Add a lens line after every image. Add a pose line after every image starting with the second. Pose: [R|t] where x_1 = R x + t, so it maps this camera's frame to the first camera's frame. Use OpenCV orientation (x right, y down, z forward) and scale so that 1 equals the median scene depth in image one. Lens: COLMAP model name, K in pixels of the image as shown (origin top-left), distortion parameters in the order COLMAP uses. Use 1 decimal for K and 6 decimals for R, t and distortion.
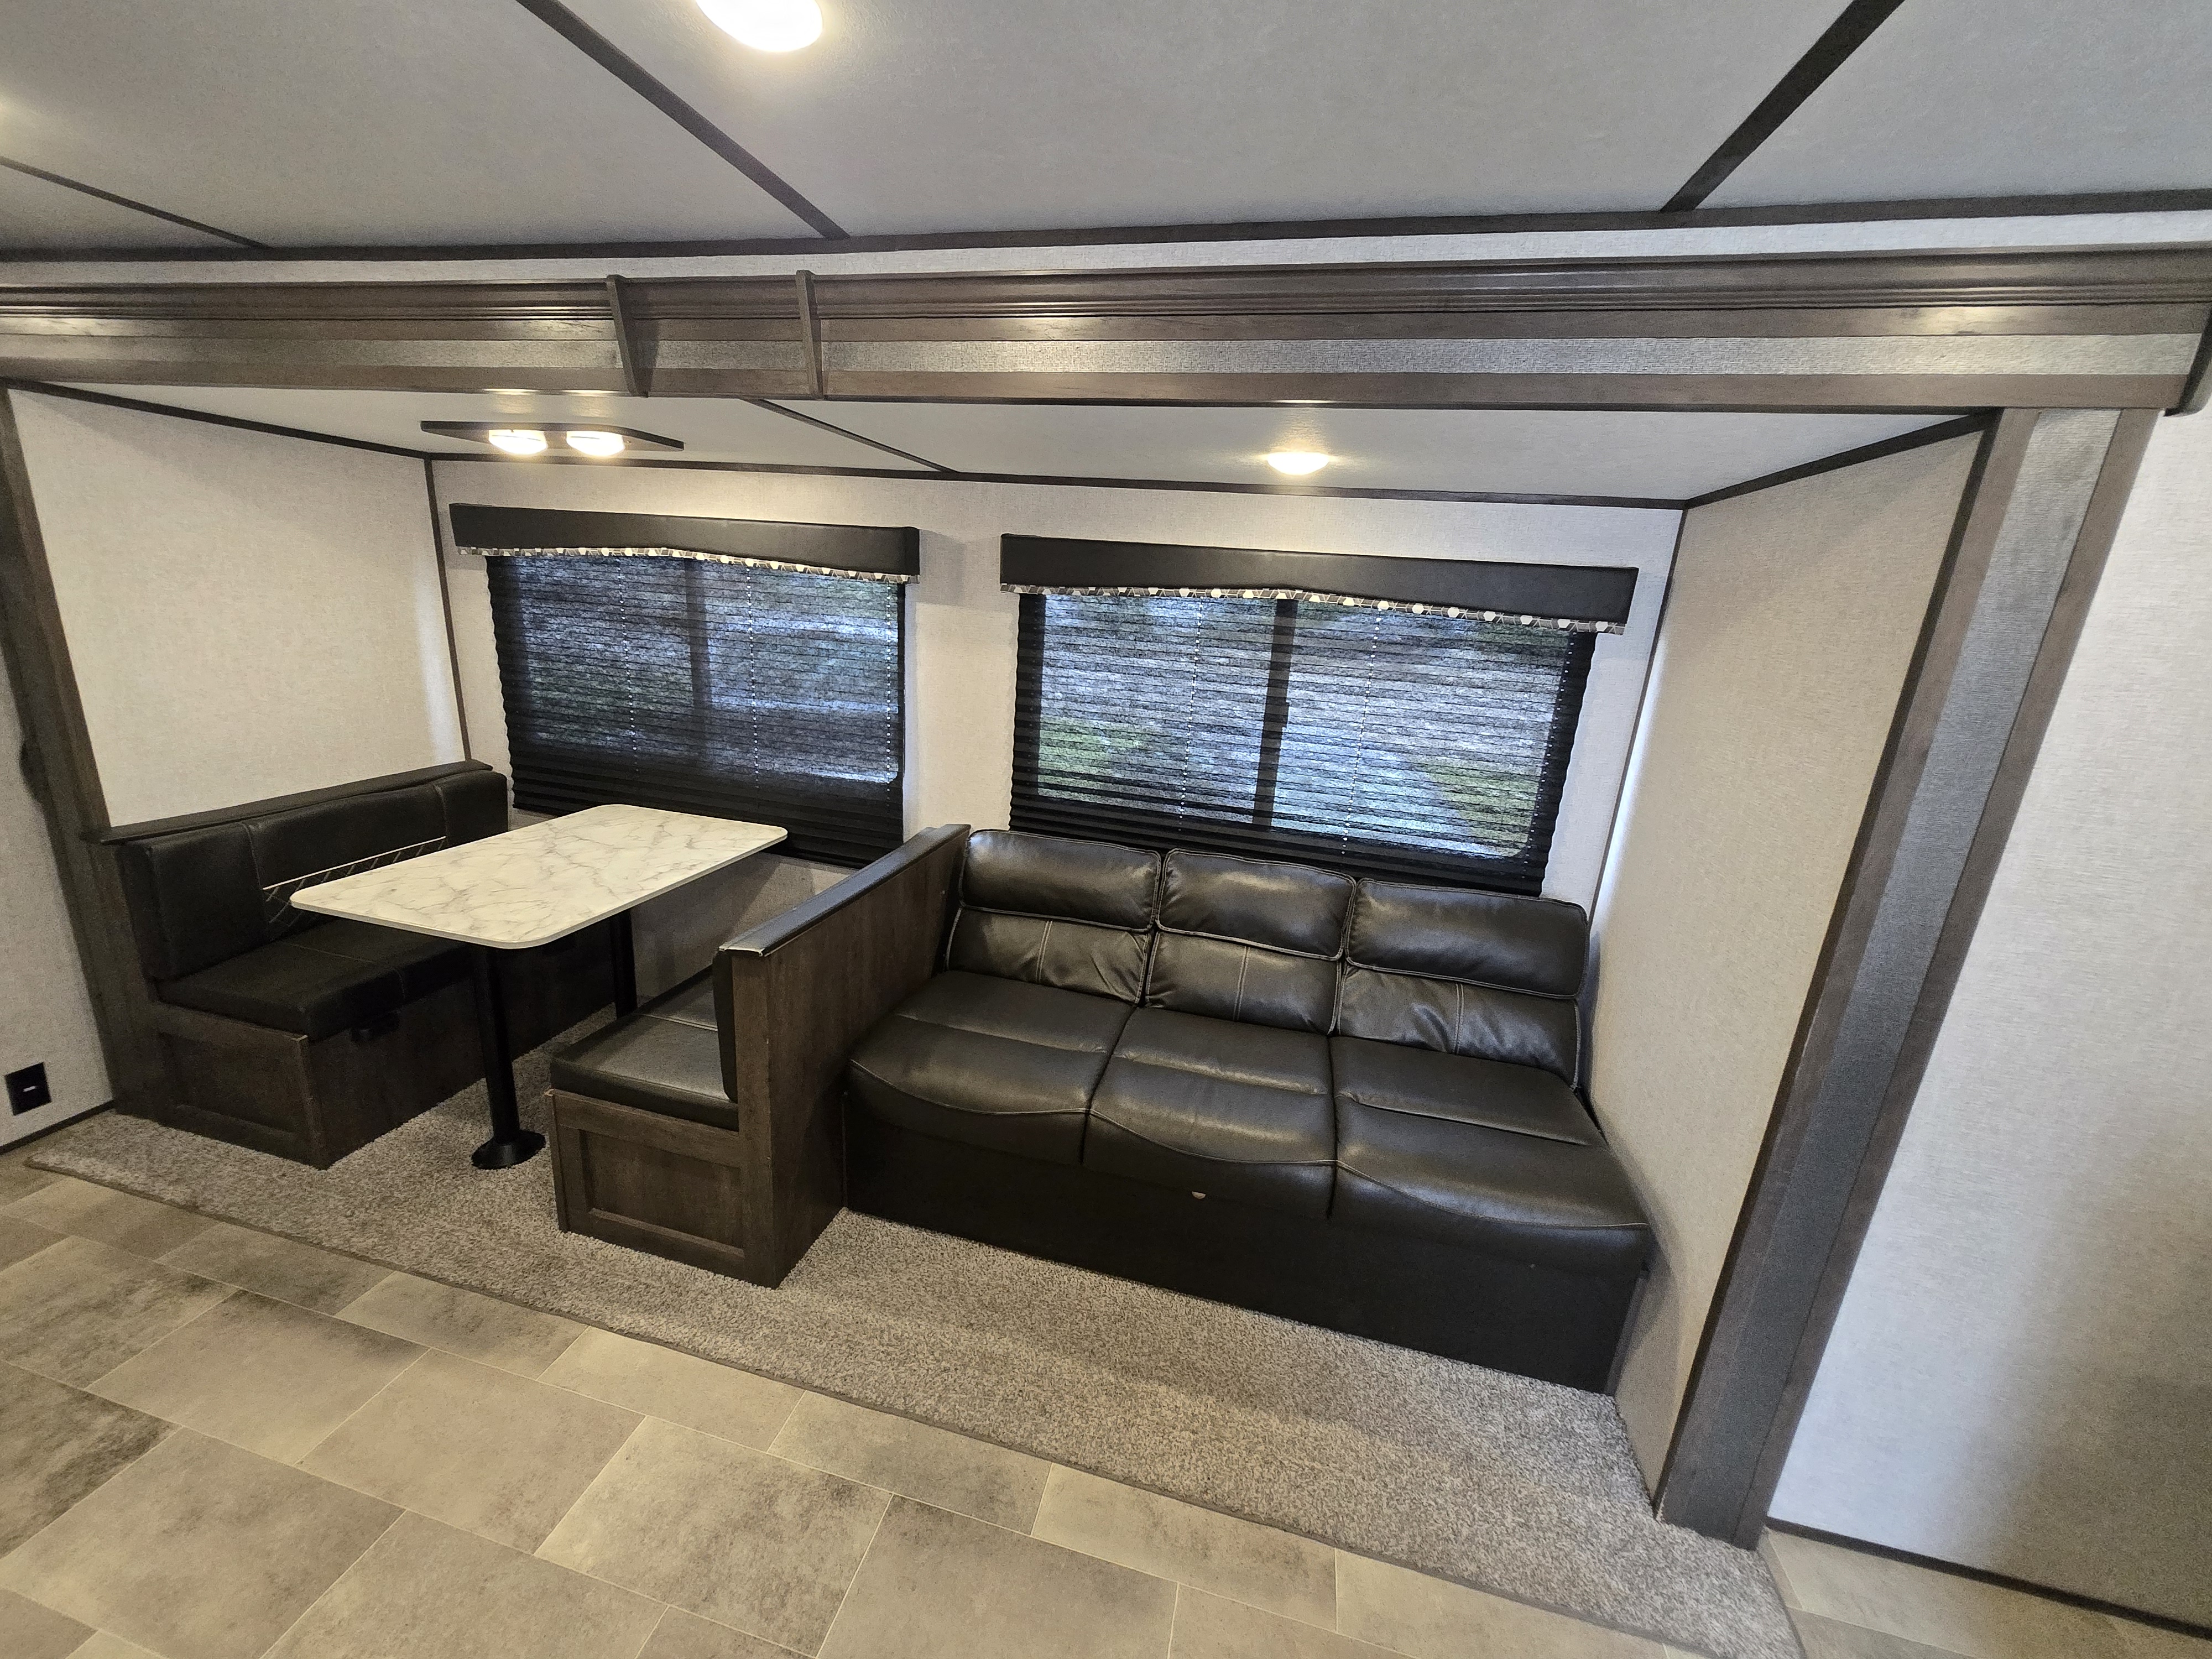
lens RADIAL K [[850.9, 0, 1106.0], [0, 850.9, 829.5], [0, 0, 1]] dist [-0.001029, 0.000148]
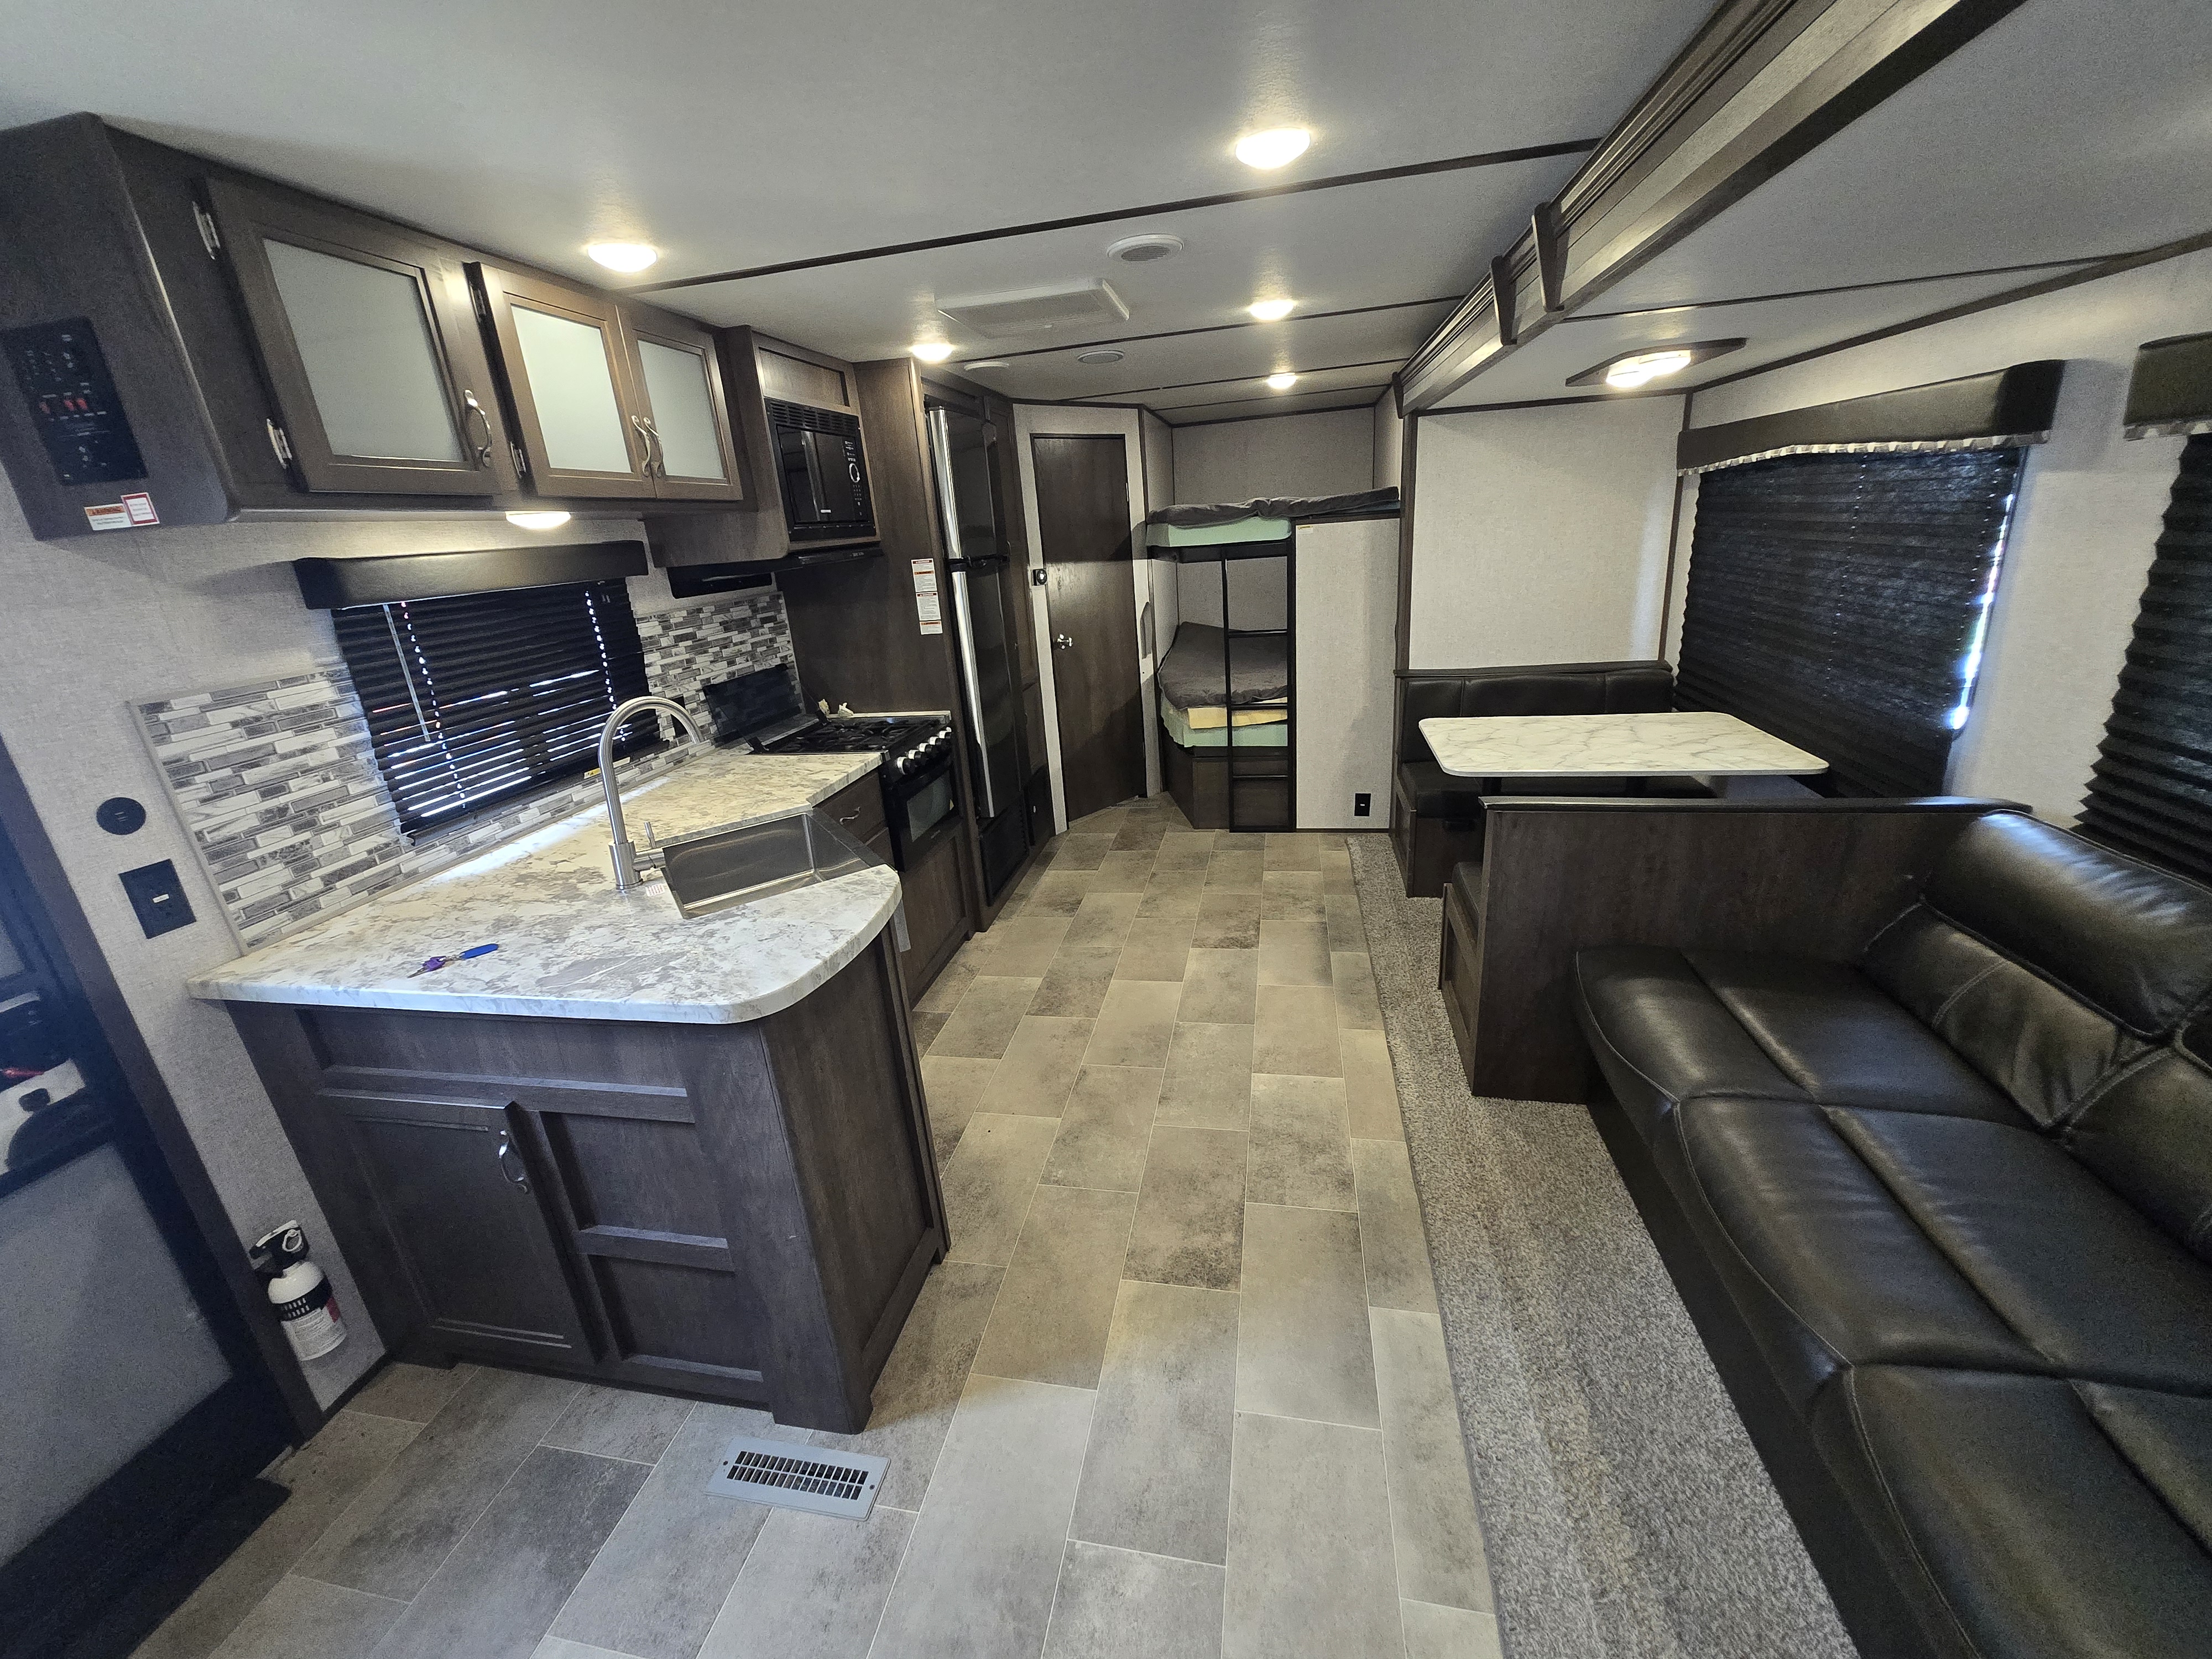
lens RADIAL K [[850.9, 0, 1106.0], [0, 850.9, 829.5], [0, 0, 1]] dist [-0.001029, 0.000148]
pose [[0.052785, 0.273876, -0.960316, 0.639564], [-0.192883, 0.946343, 0.259289, -0.029763], [0.979801, 0.171542, 0.102779, 0.301238]]
